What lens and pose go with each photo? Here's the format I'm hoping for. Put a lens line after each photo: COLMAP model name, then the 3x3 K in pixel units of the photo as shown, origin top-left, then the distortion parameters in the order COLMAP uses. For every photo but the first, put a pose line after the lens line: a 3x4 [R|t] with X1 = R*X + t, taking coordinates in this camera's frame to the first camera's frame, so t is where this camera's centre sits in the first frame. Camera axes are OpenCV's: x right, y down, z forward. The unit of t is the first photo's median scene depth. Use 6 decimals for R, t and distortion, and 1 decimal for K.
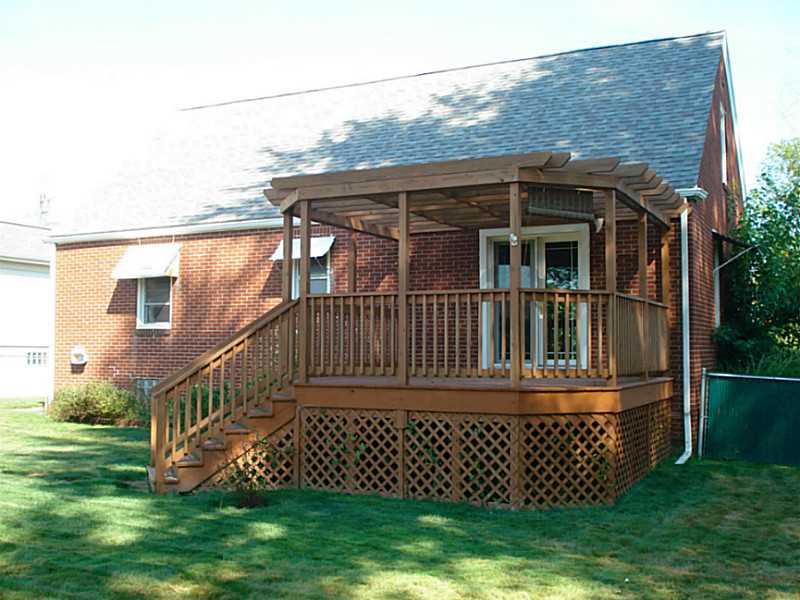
lens RADIAL K [[914.3, 0, 399.7], [0, 914.3, 307.2], [0, 0, 1]] dist [-0.107977, 0.000000]
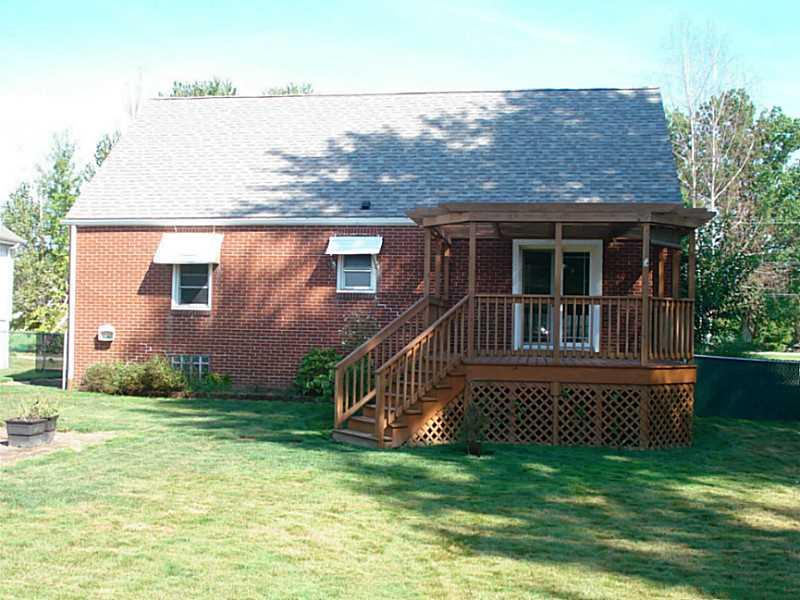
lens RADIAL K [[914.3, 0, 400.8], [0, 914.3, 299.2], [0, 0, 1]] dist [-0.107977, 0.000000]
pose [[0.951106, 0.023114, 0.308000, -0.483671], [-0.030106, 0.999385, 0.017968, -0.021800], [-0.307395, -0.026362, 0.951217, -0.169871]]
